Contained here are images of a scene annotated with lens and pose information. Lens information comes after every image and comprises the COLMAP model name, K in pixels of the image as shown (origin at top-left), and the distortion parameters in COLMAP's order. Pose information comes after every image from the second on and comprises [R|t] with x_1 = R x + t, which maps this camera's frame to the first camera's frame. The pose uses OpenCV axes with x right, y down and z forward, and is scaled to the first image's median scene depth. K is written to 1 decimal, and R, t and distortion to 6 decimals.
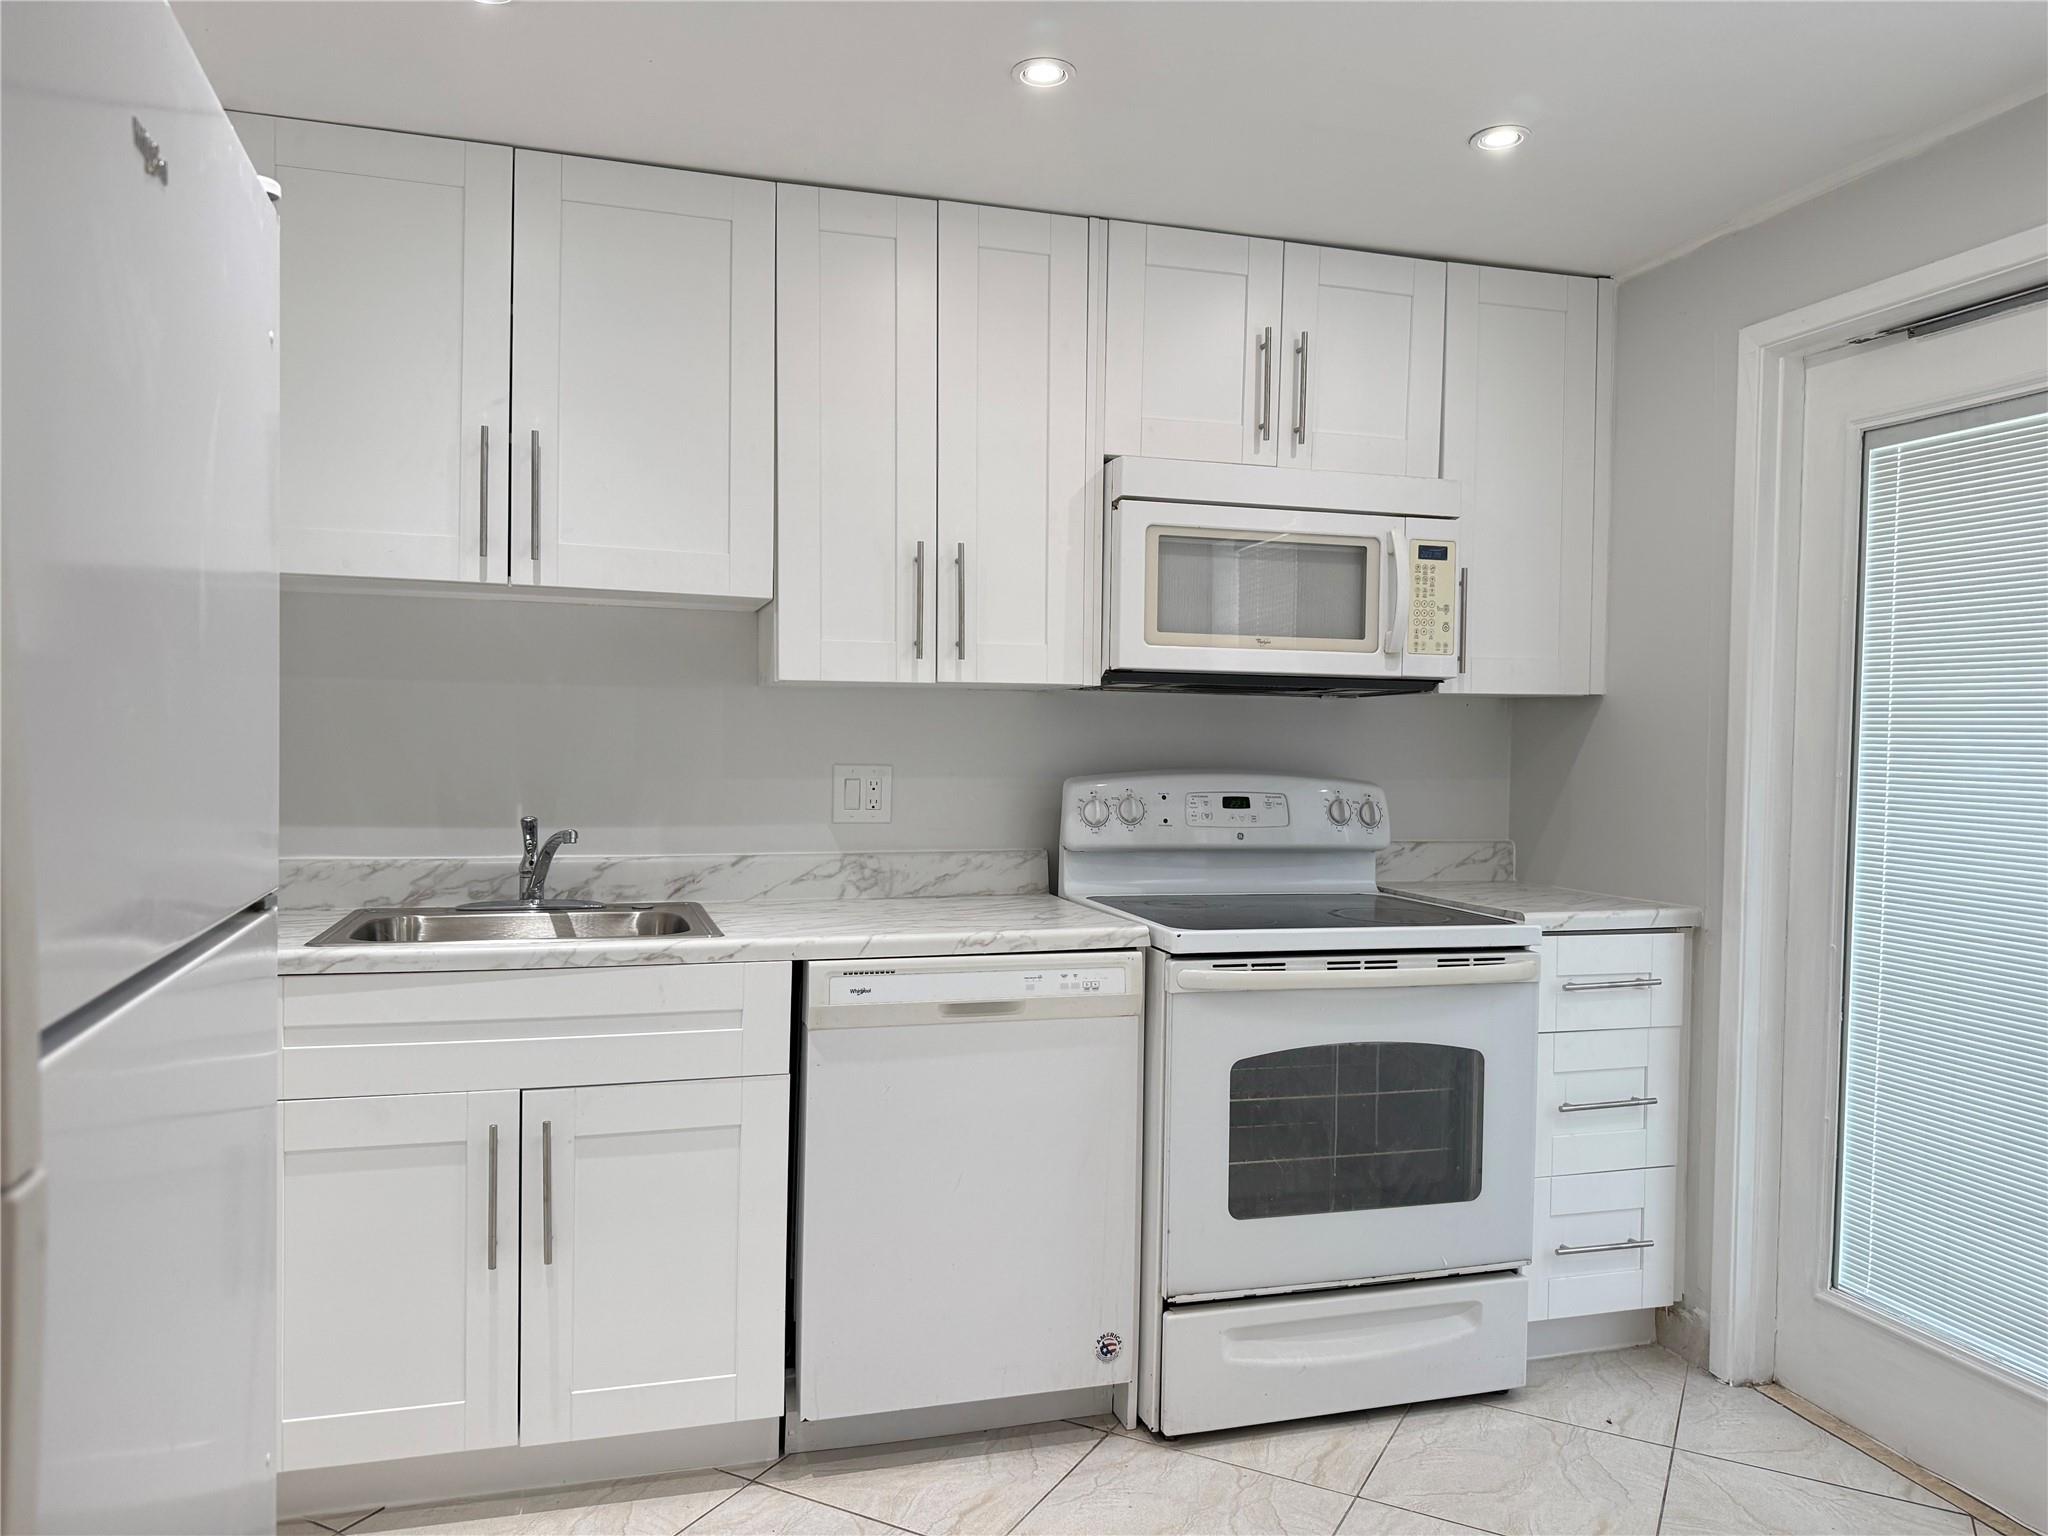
lens RADIAL K [[1428.1, 0, 1024.0], [0, 1428.1, 768.0], [0, 0, 1]] dist [0.143915, -0.222447]
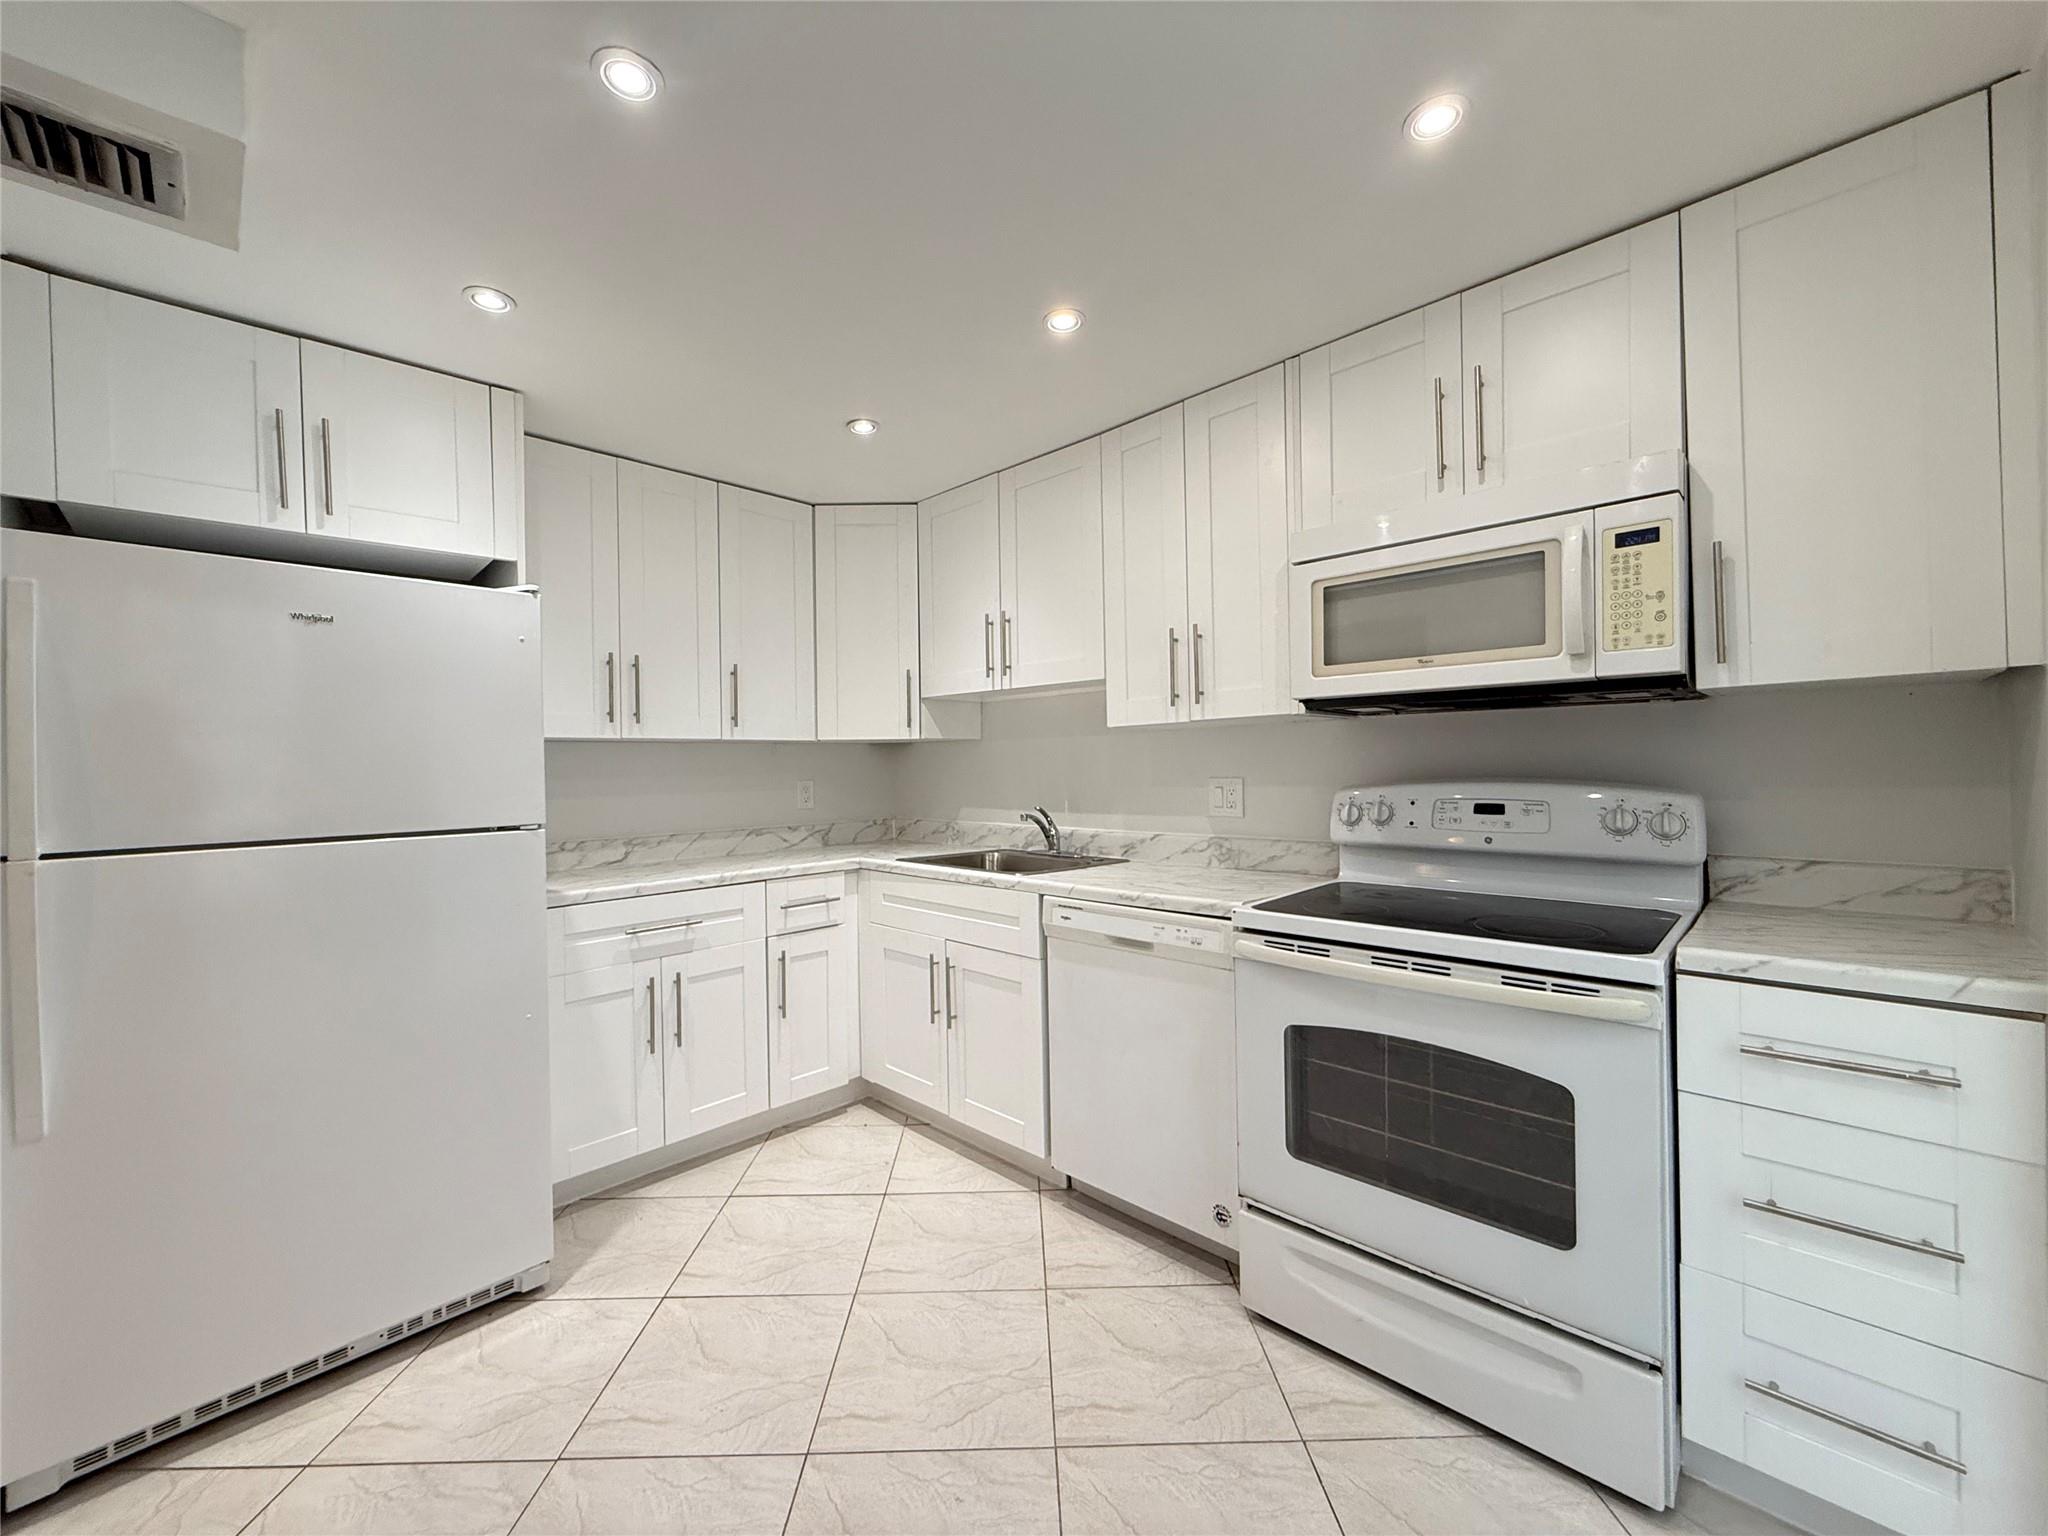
lens RADIAL K [[813.7, 0, 1015.2], [0, 813.7, 763.3], [0, 0, 1]] dist [-0.000378, 0.000105]
pose [[0.476148, -0.026894, -0.878954, 0.546297], [0.005640, 0.999605, -0.027530, 0.004856], [0.879347, 0.008151, 0.476112, 0.416325]]
